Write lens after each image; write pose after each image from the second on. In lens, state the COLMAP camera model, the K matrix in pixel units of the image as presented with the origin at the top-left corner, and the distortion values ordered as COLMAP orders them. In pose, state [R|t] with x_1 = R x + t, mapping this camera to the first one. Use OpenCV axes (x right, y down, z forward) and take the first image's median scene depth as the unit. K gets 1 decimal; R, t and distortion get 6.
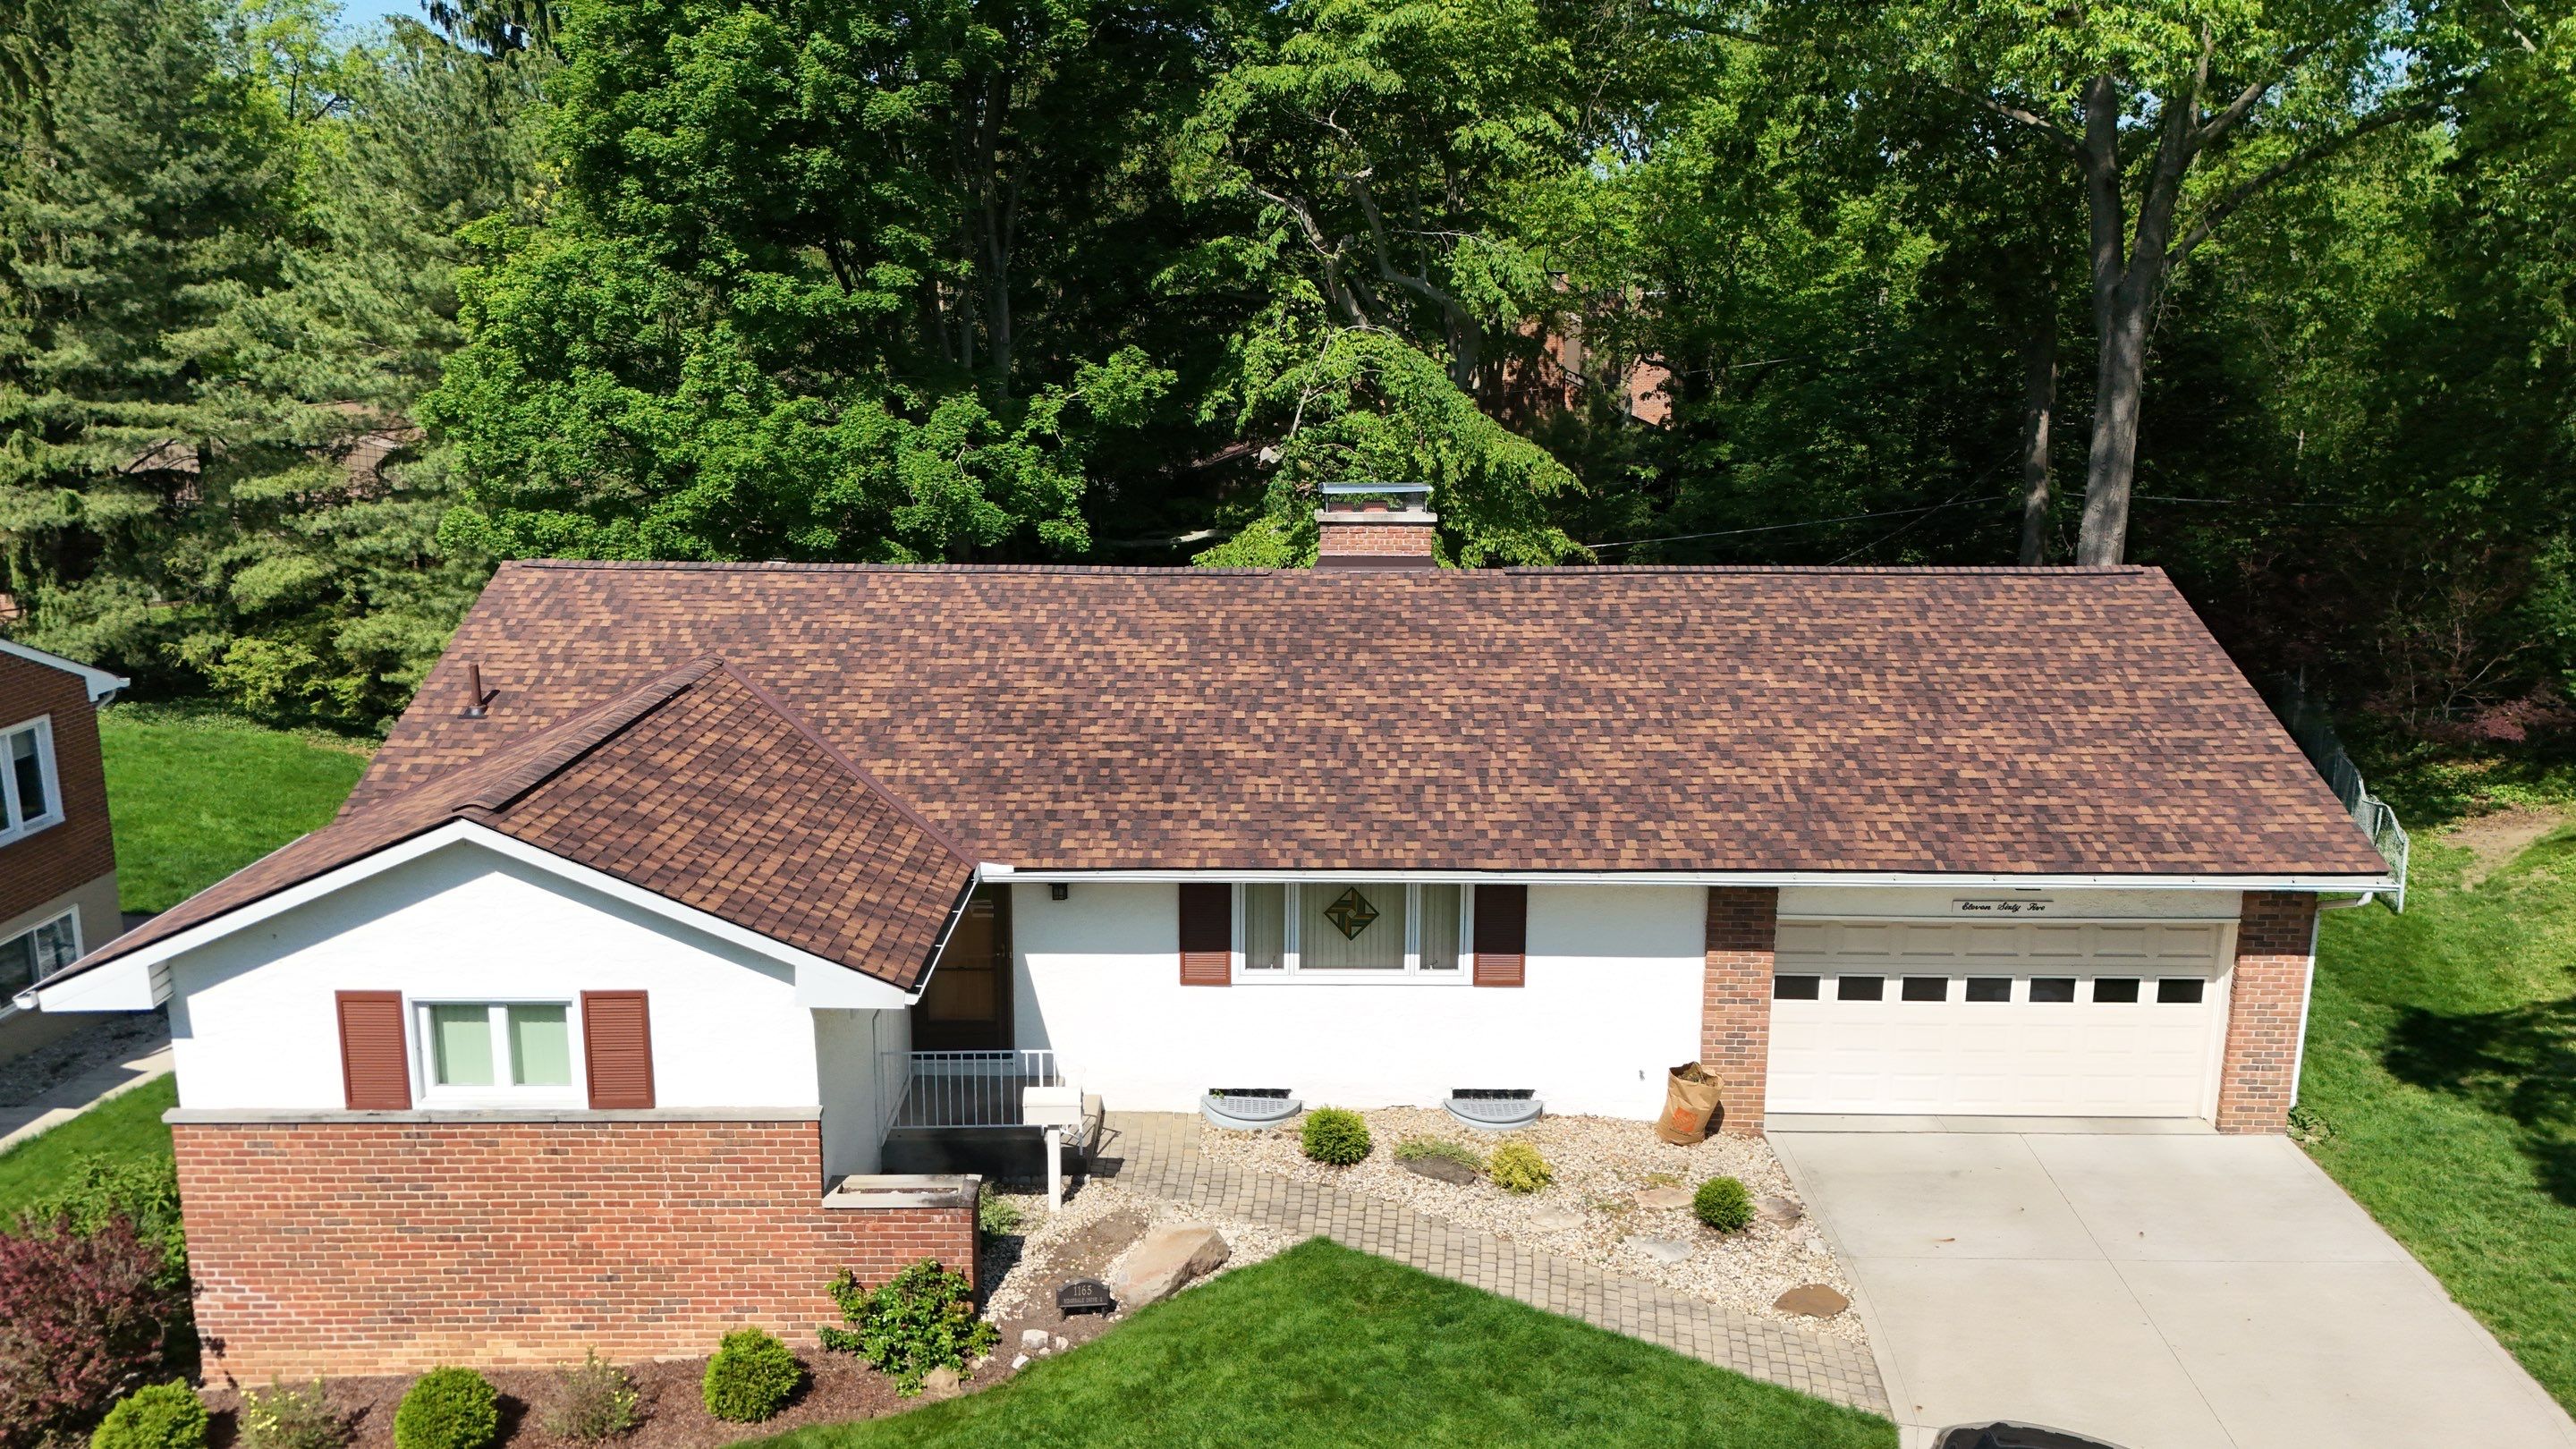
lens RADIAL K [[1885.9, 0, 1281.7], [0, 1885.9, 720.7], [0, 0, 1]] dist [0.085204, -0.084686]
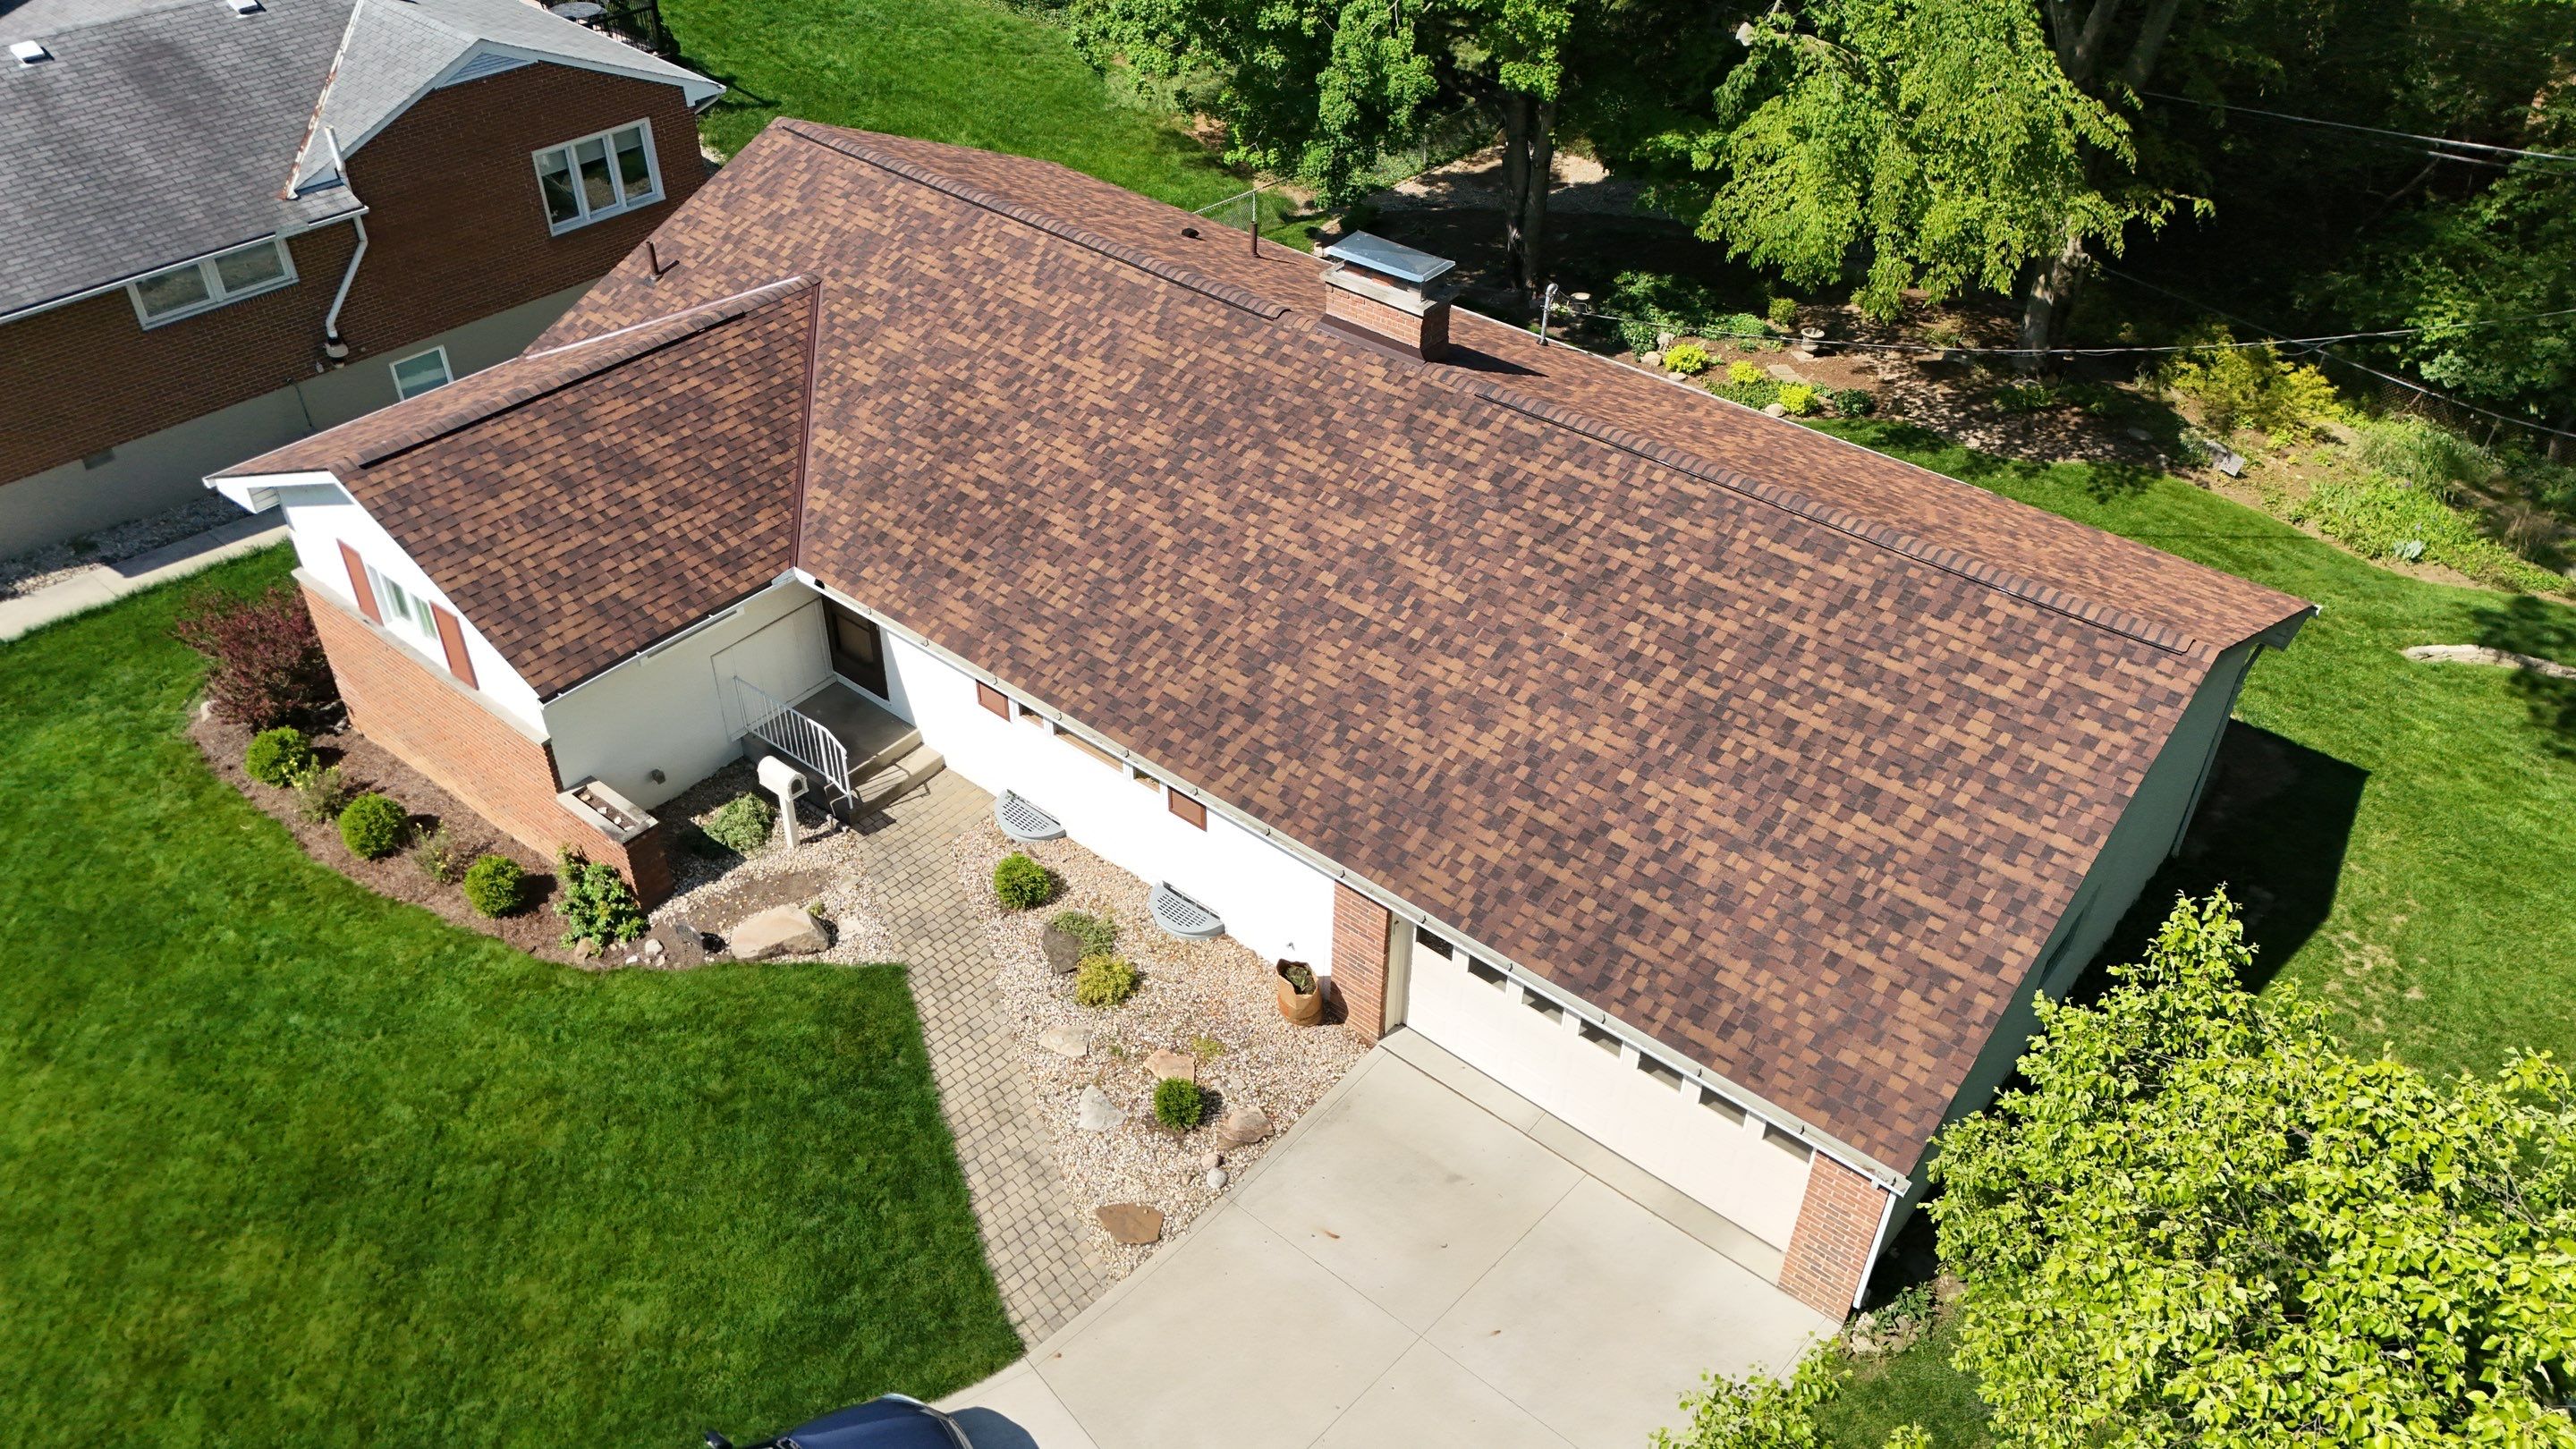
lens RADIAL K [[1885.9, 0, 1281.7], [0, 1885.9, 720.7], [0, 0, 1]] dist [0.085204, -0.084686]
pose [[0.767934, 0.396656, -0.502933, 0.655567], [-0.148414, 0.874004, 0.462699, -0.401774], [0.623098, -0.280680, 0.730046, 0.267062]]
